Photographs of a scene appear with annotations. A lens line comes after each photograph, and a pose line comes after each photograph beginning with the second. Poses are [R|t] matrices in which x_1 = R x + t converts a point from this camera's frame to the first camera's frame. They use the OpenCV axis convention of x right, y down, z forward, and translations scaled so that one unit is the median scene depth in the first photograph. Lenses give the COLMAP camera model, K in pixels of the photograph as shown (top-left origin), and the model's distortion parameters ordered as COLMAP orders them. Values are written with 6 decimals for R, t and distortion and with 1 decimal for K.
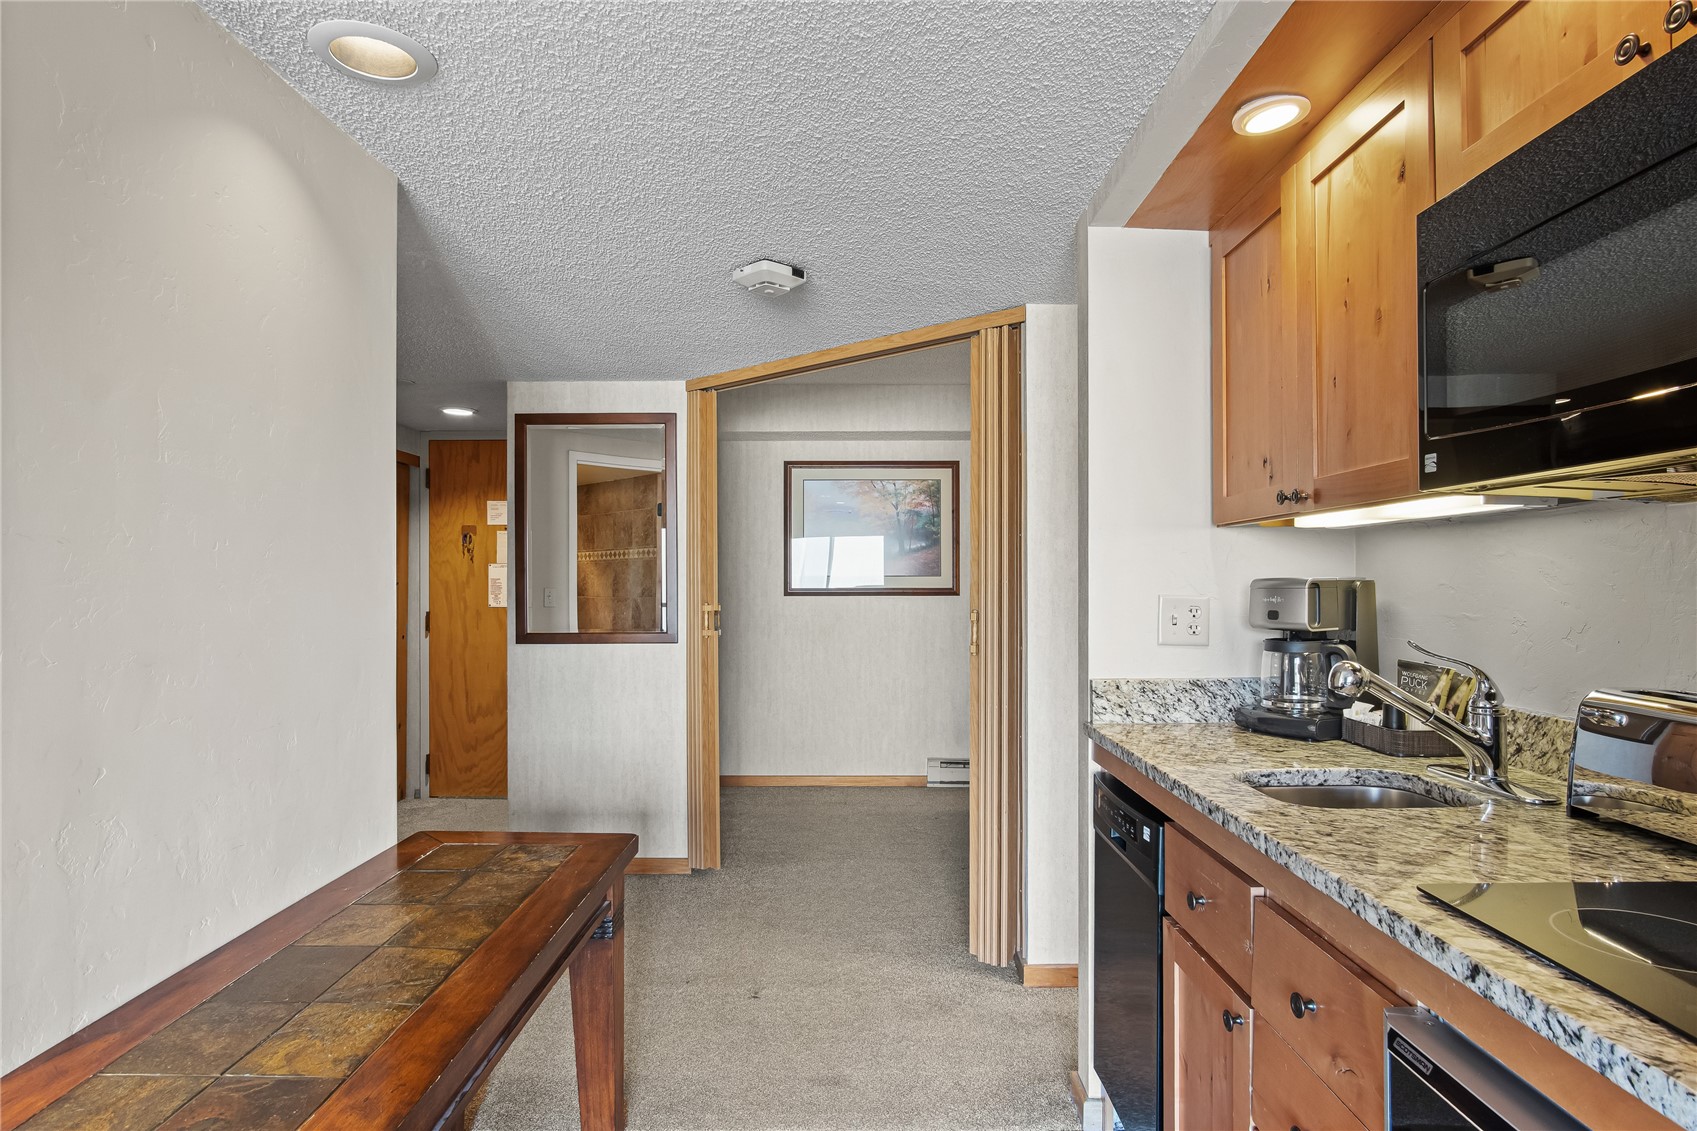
lens RADIAL K [[919.2, 0, 848.7], [0, 919.2, 573.9], [0, 0, 1]] dist [-0.004015, -0.000099]
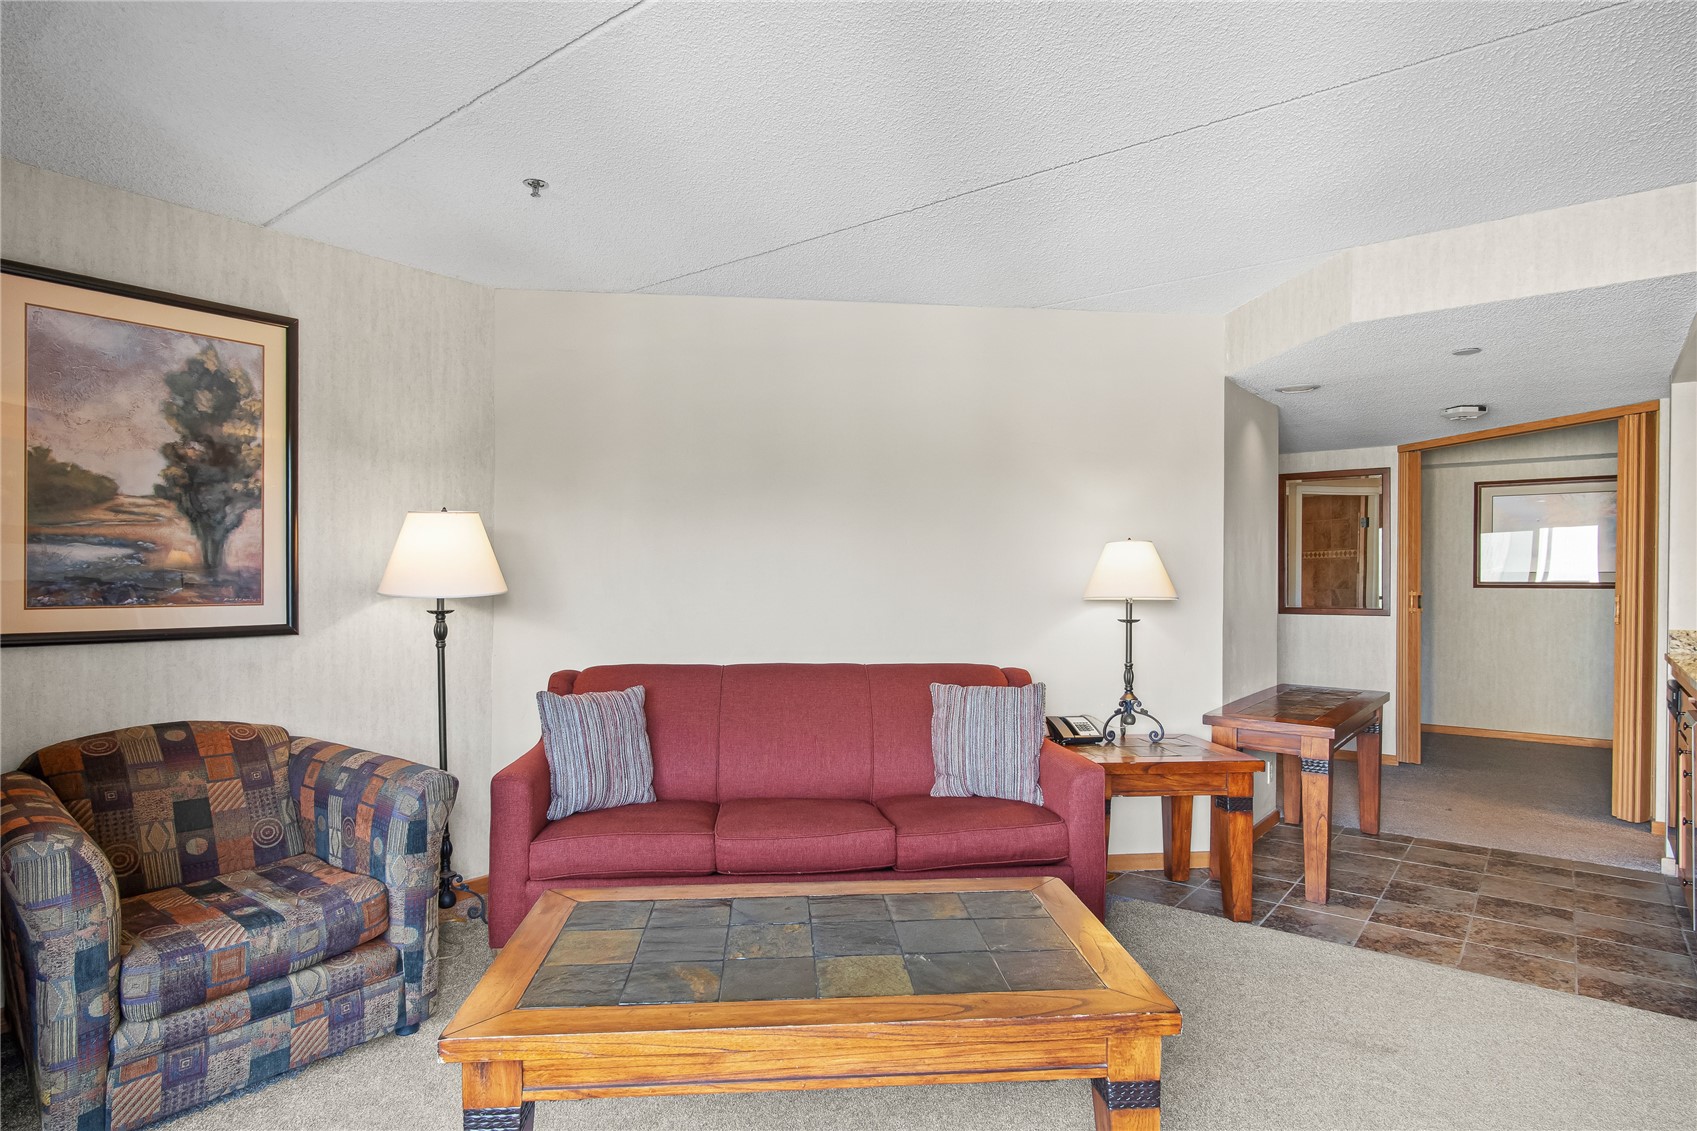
lens RADIAL K [[919.2, 0, 853.3], [0, 919.2, 584.3], [0, 0, 1]] dist [-0.004015, -0.000099]
pose [[0.786544, 0.009643, -0.617459, 0.055752], [0.002422, 0.999822, 0.018700, -0.008710], [0.617529, -0.016203, 0.786381, -0.756421]]
